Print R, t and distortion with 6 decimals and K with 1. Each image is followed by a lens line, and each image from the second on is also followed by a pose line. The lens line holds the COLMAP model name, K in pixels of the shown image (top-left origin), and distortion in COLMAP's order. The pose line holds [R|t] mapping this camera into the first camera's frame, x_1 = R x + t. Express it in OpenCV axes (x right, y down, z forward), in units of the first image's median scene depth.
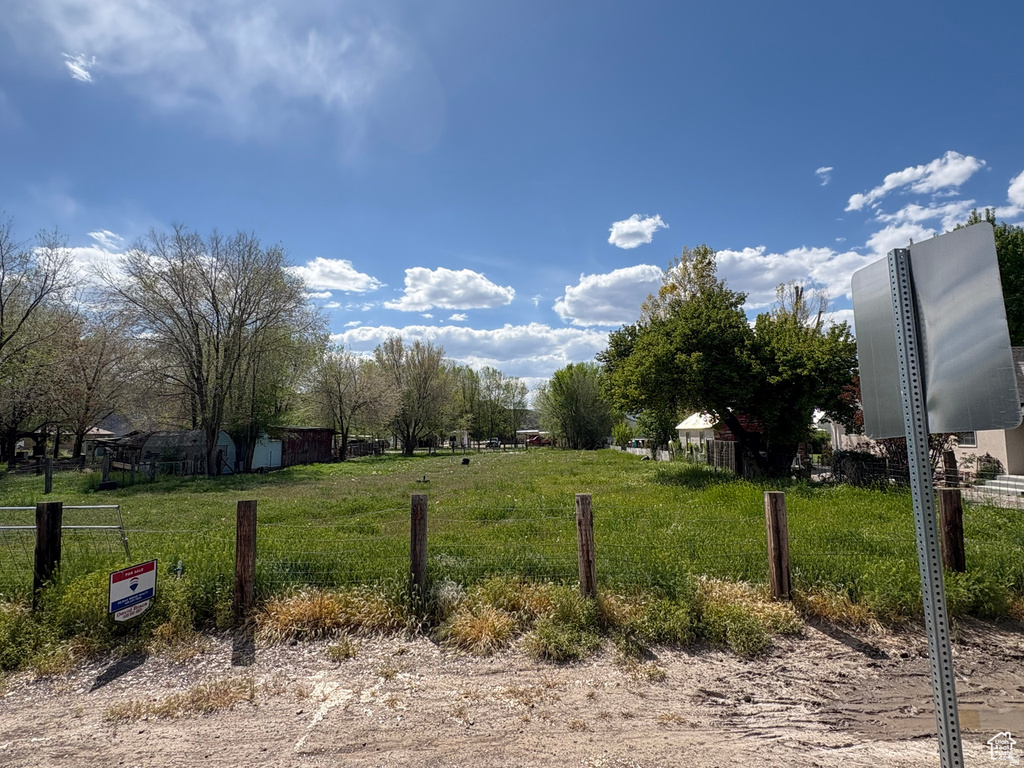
lens RADIAL K [[578.7, 0, 511.1], [0, 578.7, 375.9], [0, 0, 1]] dist [0.000824, -0.000780]
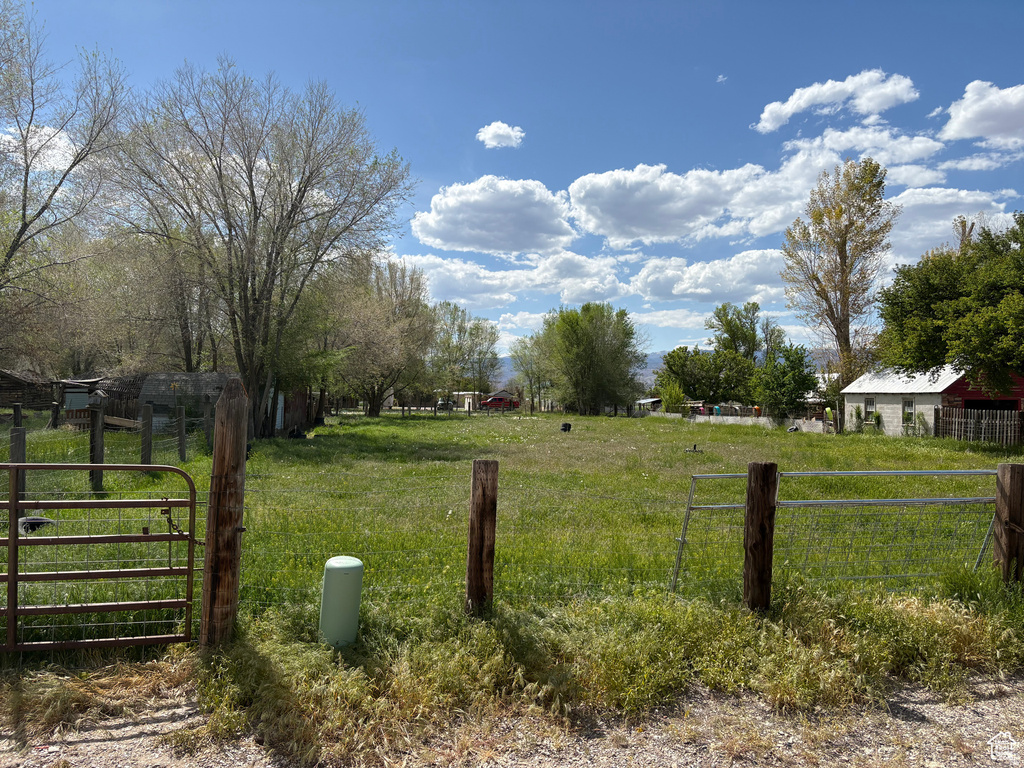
lens RADIAL K [[766.2, 0, 520.1], [0, 766.2, 387.0], [0, 0, 1]] dist [0.049694, -0.048106]
pose [[0.975952, 0.031947, 0.215634, -0.206328], [-0.050545, 0.995408, 0.081290, 0.010731], [-0.212047, -0.090234, 0.973085, 0.036452]]
